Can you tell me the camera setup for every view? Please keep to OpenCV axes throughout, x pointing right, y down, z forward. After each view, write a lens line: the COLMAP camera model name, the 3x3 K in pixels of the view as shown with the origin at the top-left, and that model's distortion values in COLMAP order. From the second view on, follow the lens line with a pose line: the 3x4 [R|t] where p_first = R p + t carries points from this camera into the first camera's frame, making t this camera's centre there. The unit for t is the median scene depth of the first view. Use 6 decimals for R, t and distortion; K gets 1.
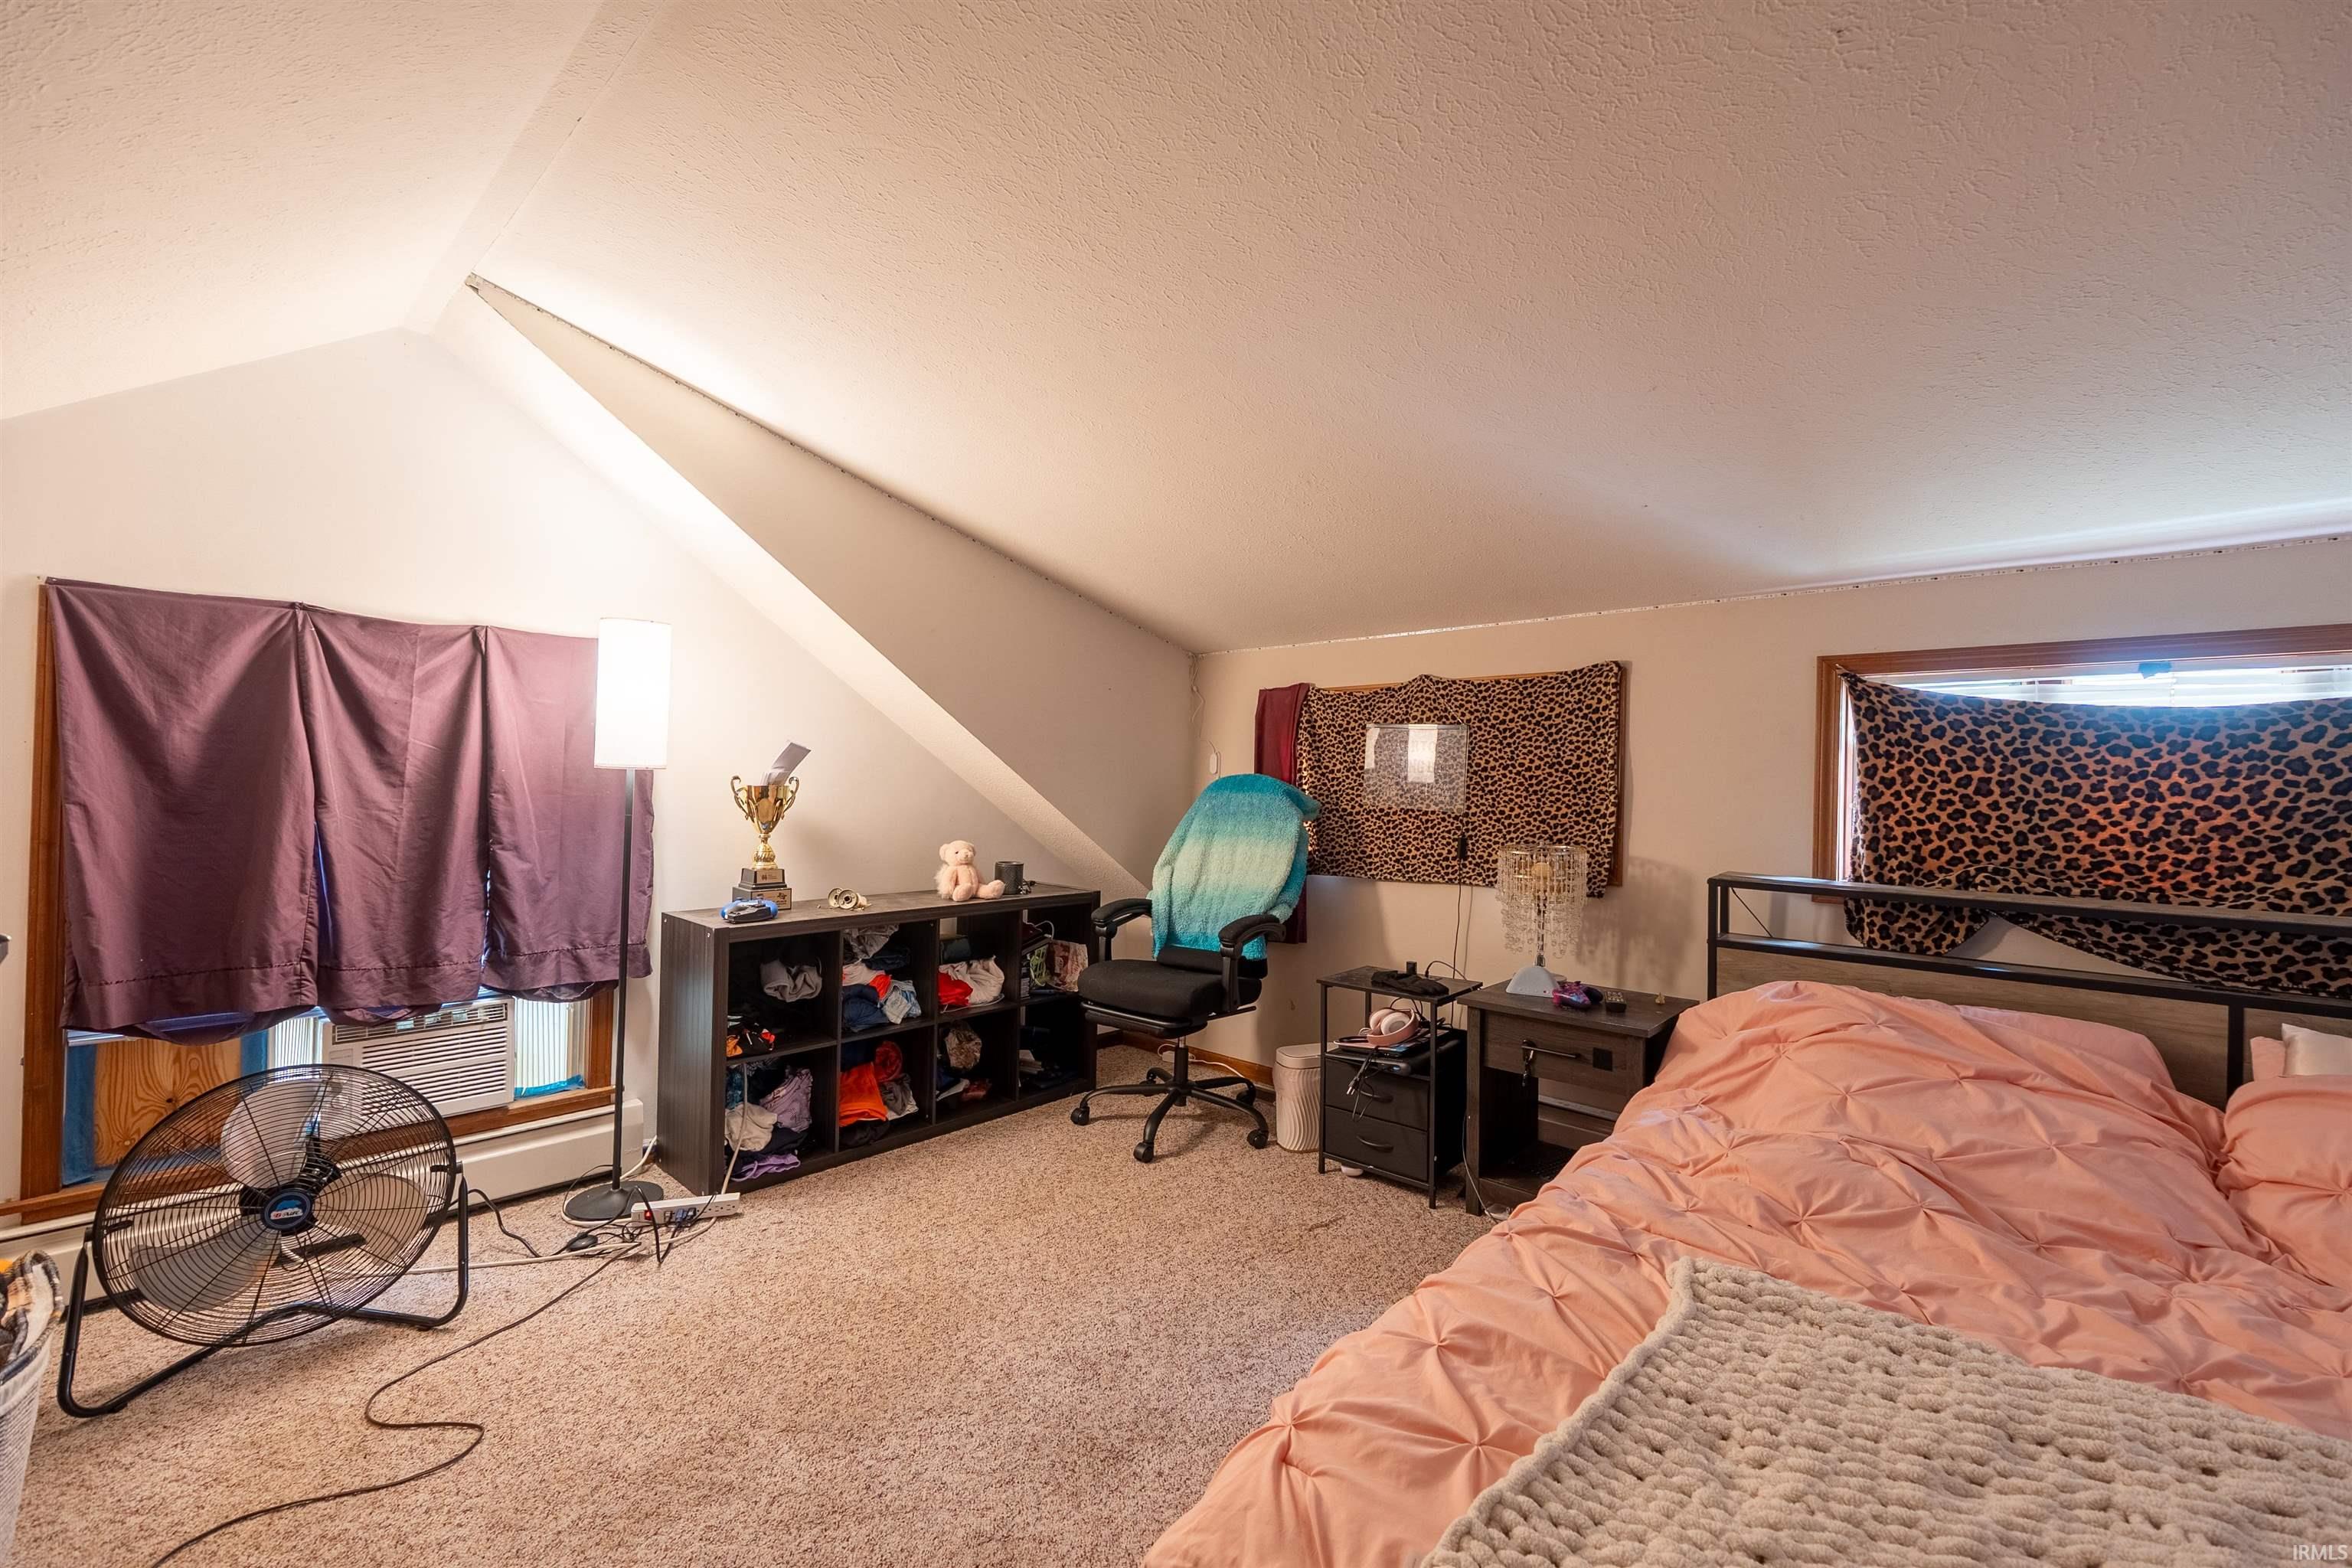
lens RADIAL K [[974.1, 0, 1180.0], [0, 974.1, 774.4], [0, 0, 1]] dist [-0.006348, -0.000168]
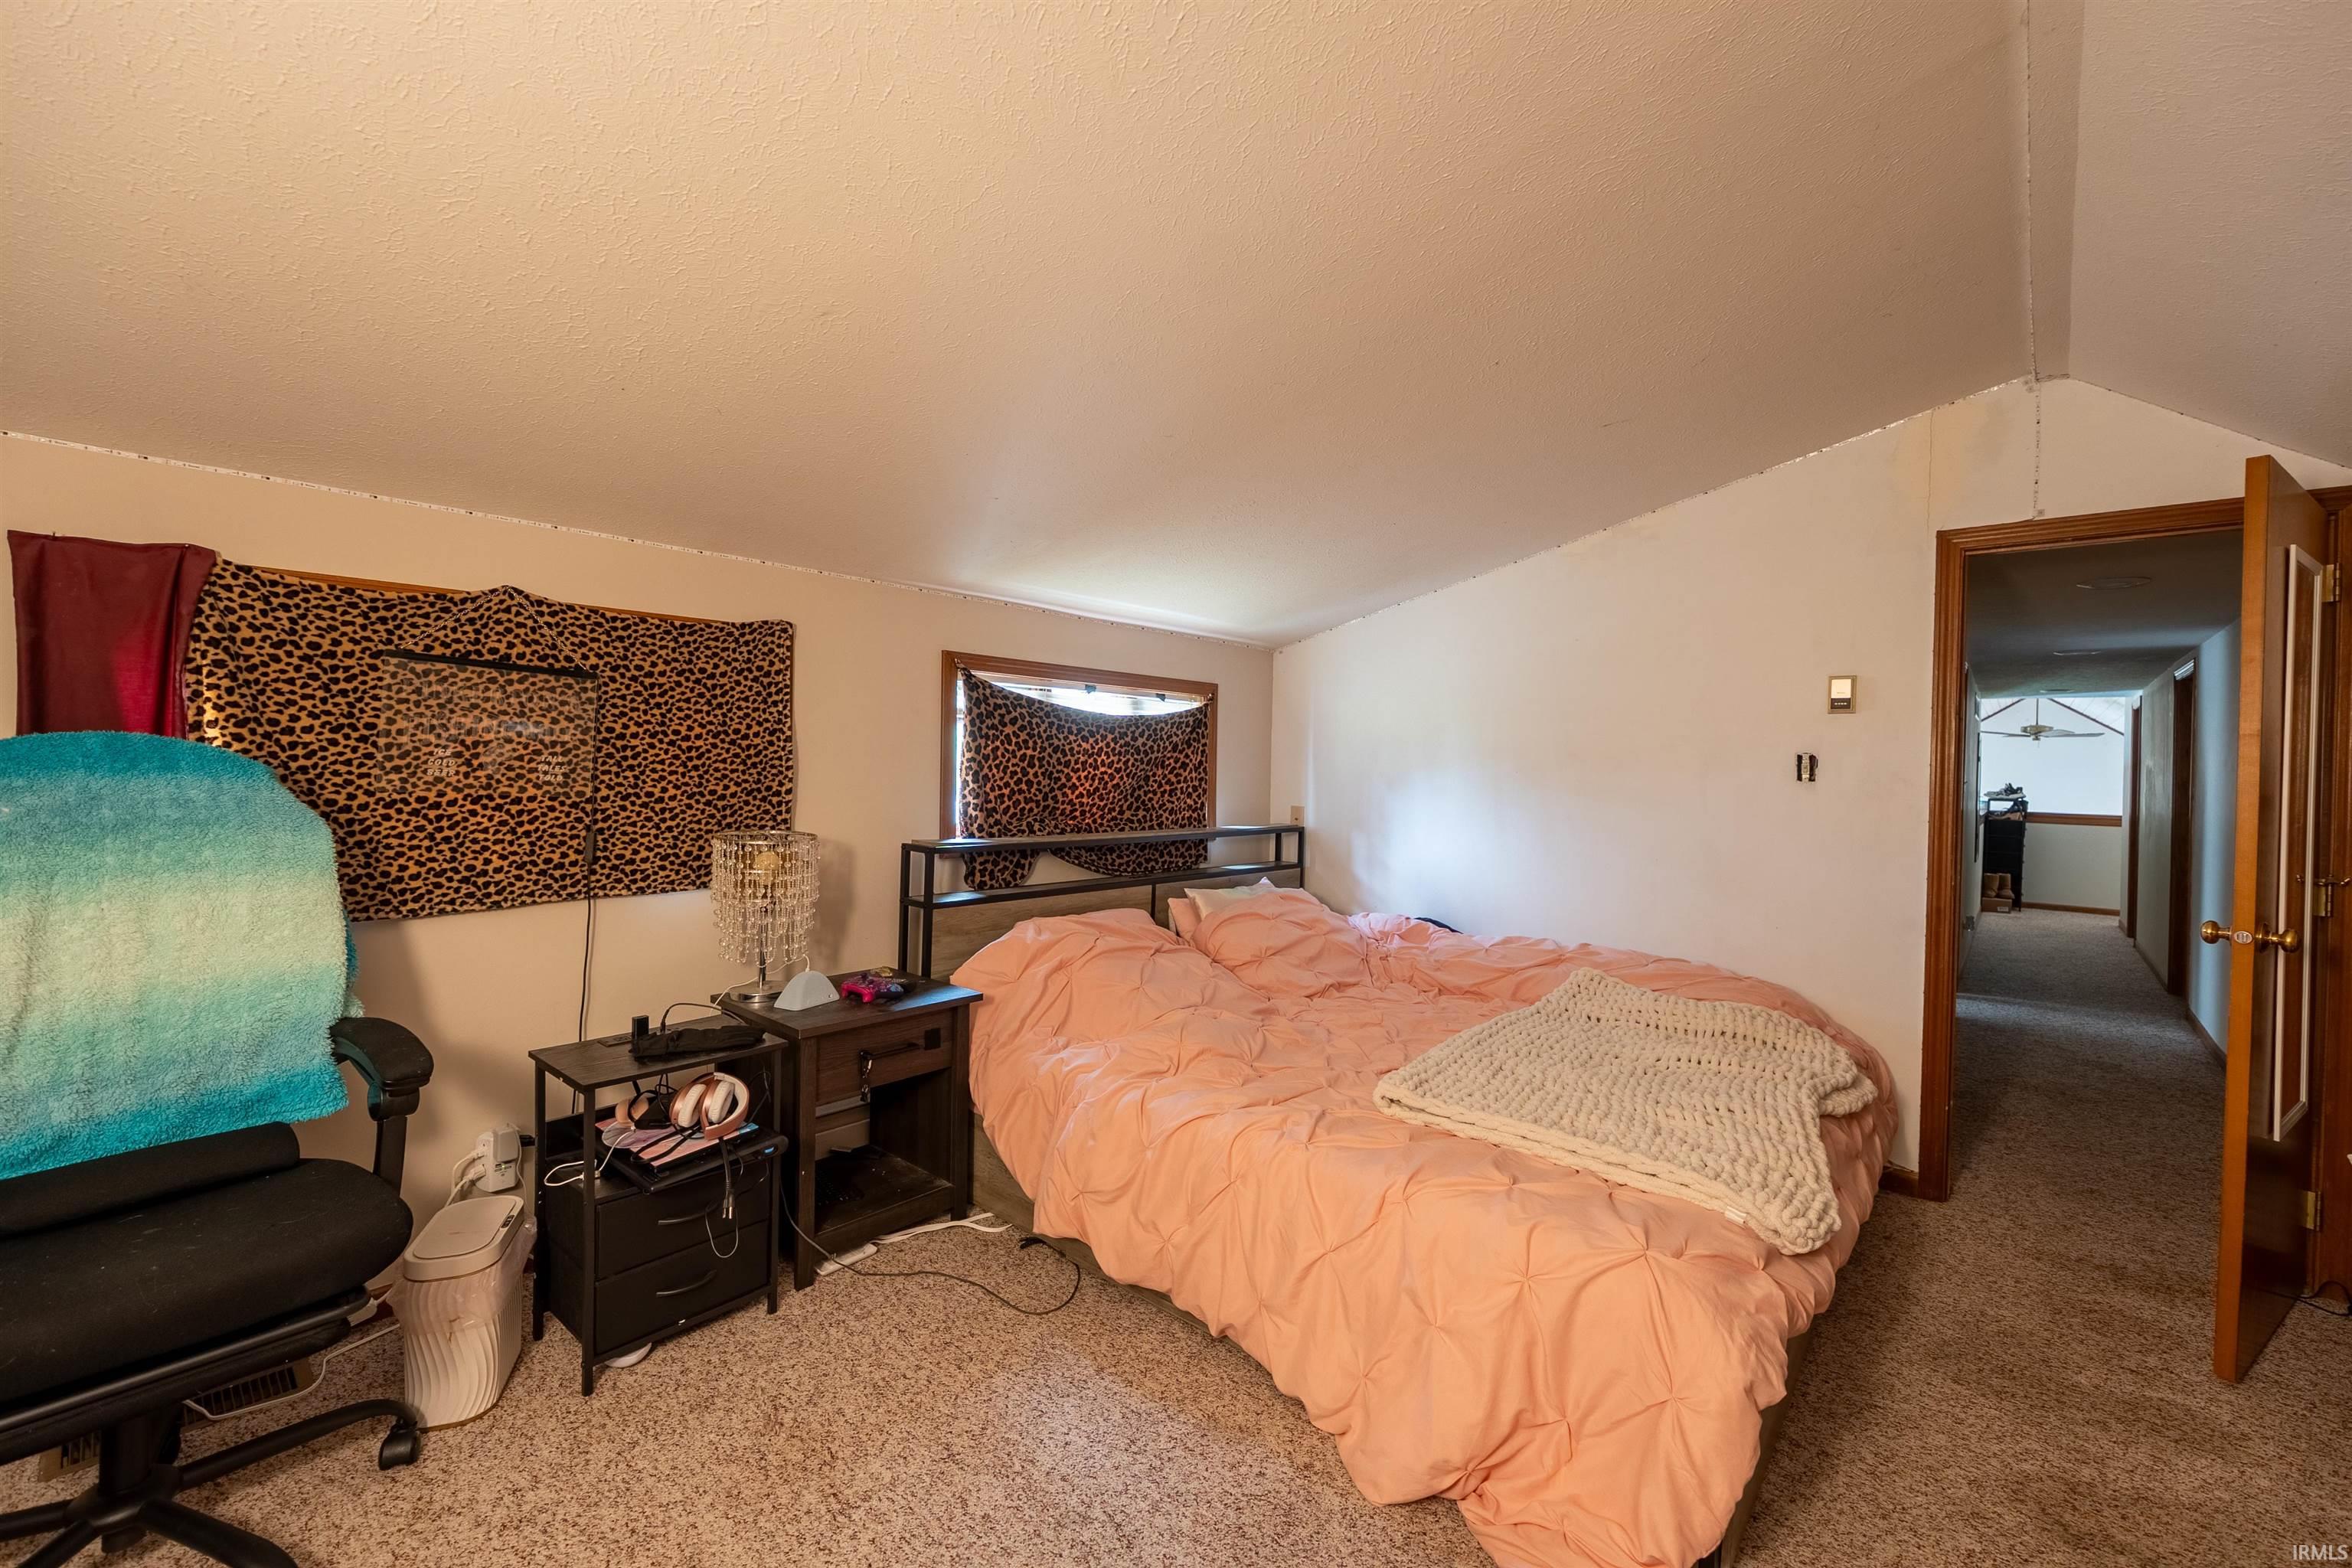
lens RADIAL K [[974.1, 0, 1180.0], [0, 974.1, 774.4], [0, 0, 1]] dist [-0.006348, -0.000168]
pose [[-0.025143, -0.023138, 0.999416, -0.558867], [-0.026300, 0.999401, 0.022476, -0.005482], [-0.999338, -0.025720, -0.025737, 0.782207]]
